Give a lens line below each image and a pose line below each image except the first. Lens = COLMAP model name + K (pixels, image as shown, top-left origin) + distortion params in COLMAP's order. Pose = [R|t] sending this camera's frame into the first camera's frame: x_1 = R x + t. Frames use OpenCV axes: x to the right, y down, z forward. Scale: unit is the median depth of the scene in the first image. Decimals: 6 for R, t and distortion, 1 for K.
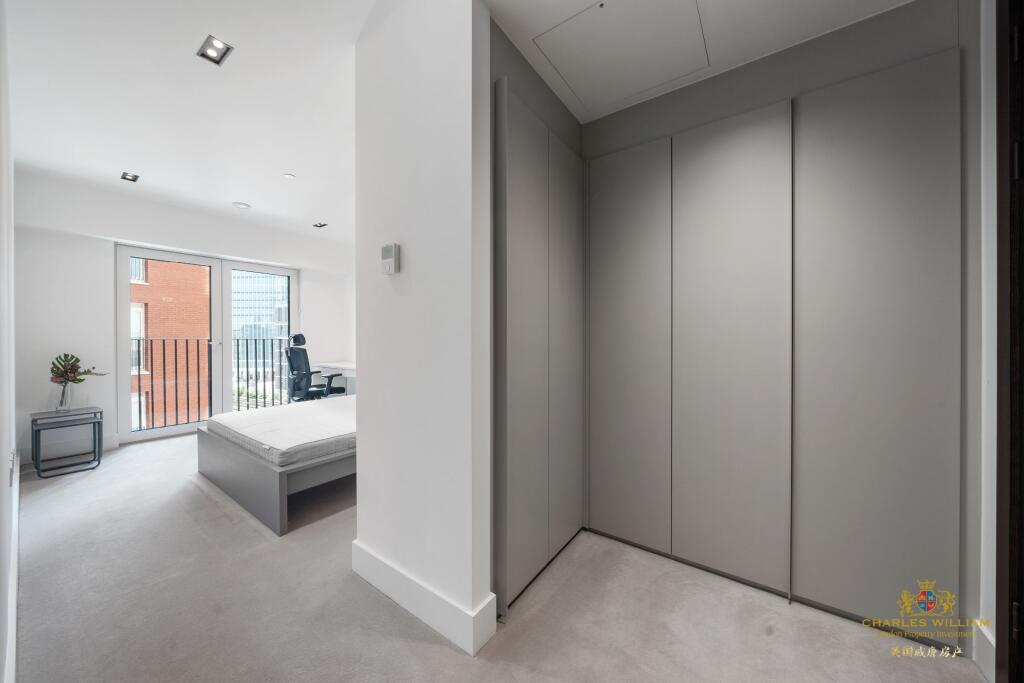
lens RADIAL K [[354.2, 0, 513.9], [0, 354.2, 341.7], [0, 0, 1]] dist [-0.006919, -0.000109]
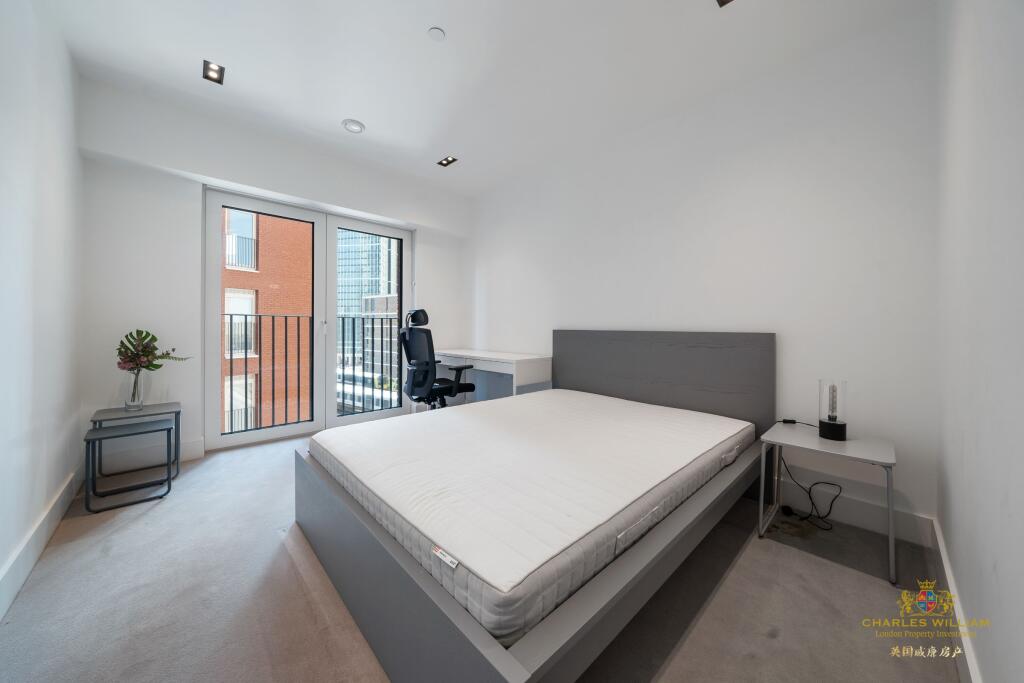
lens RADIAL K [[356.5, 0, 516.4], [0, 356.5, 332.7], [0, 0, 1]] dist [-0.005271, 0.000007]
pose [[0.982925, 0.011682, -0.183634, -0.335242], [-0.011421, 0.999932, 0.002476, 0.027222], [0.183651, -0.000336, 0.982991, 0.379190]]
